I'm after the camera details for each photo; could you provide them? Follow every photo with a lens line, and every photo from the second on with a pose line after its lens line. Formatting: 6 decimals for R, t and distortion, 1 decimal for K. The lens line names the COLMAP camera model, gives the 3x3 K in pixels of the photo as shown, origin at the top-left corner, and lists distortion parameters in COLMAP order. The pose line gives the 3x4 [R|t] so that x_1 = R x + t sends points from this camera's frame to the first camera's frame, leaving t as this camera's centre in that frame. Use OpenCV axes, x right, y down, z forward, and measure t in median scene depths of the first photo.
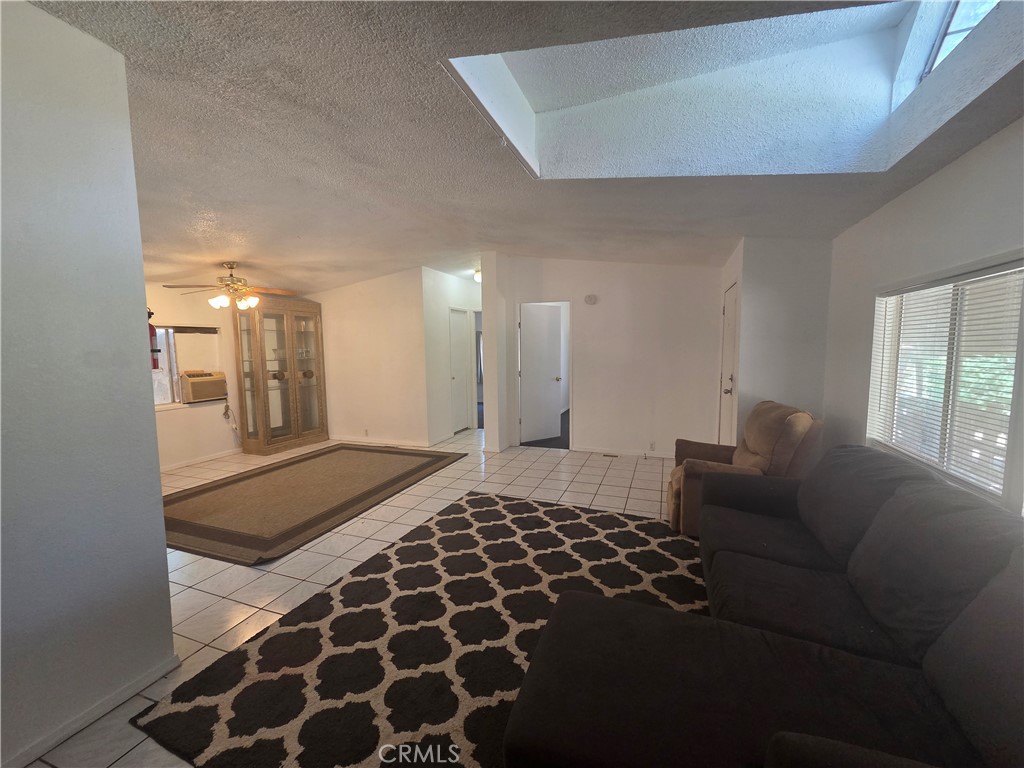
lens RADIAL K [[417.4, 0, 510.1], [0, 417.4, 386.1], [0, 0, 1]] dist [0.006832, -0.001430]
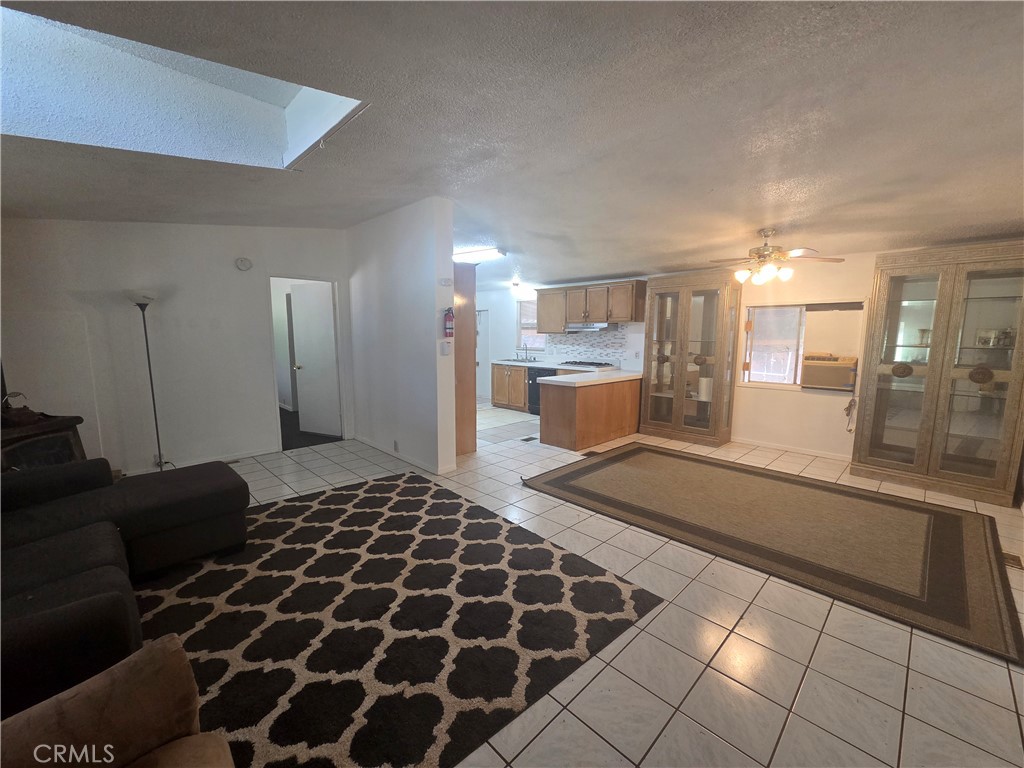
lens RADIAL K [[417.4, 0, 508.4], [0, 417.4, 386.9], [0, 0, 1]] dist [0.006832, -0.001430]
pose [[-0.424911, 0.129662, -0.895901, 0.395223], [-0.083316, 0.979886, 0.181333, -0.085530], [0.901393, 0.151693, -0.405561, 0.912770]]
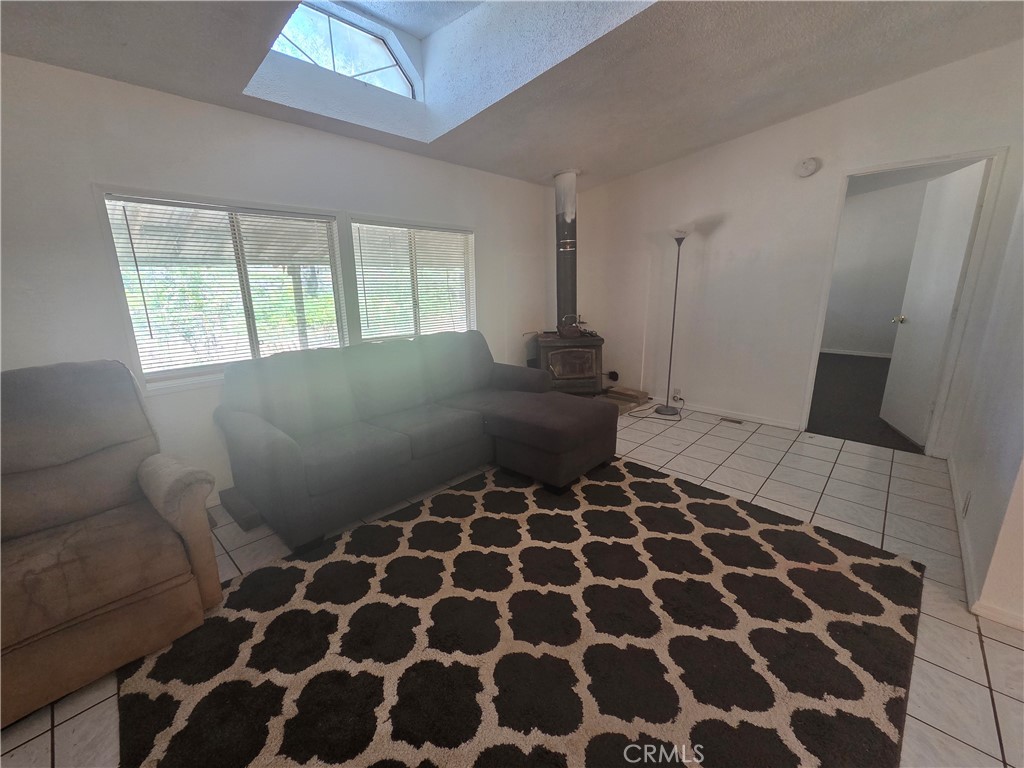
lens RADIAL K [[417.4, 0, 508.5], [0, 417.4, 388.2], [0, 0, 1]] dist [0.006832, -0.001430]
pose [[-0.922771, -0.071336, 0.378688, -0.087630], [0.061670, 0.942712, 0.327859, -0.047891], [-0.380382, 0.325893, -0.865508, 0.840279]]
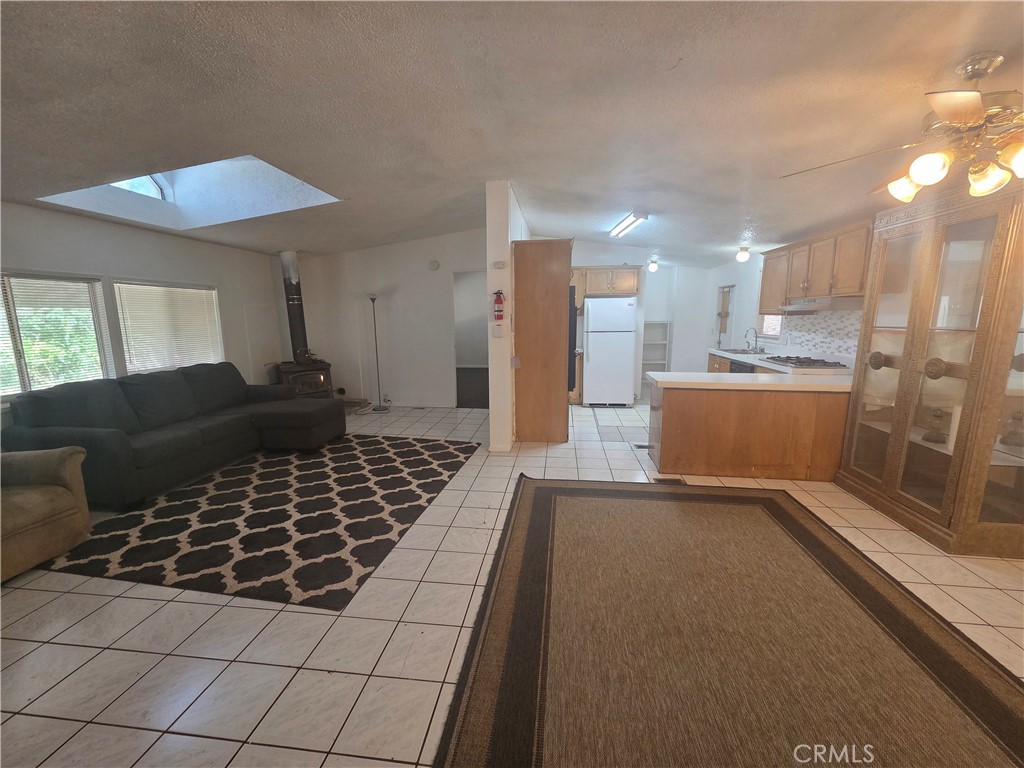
lens RADIAL K [[417.4, 0, 508.1], [0, 417.4, 385.2], [0, 0, 1]] dist [0.006832, -0.001430]
pose [[-0.973647, 0.056063, -0.221061, -0.175393], [-0.003339, 0.965705, 0.259620, -0.115703], [0.228034, 0.253517, -0.940069, 1.313162]]
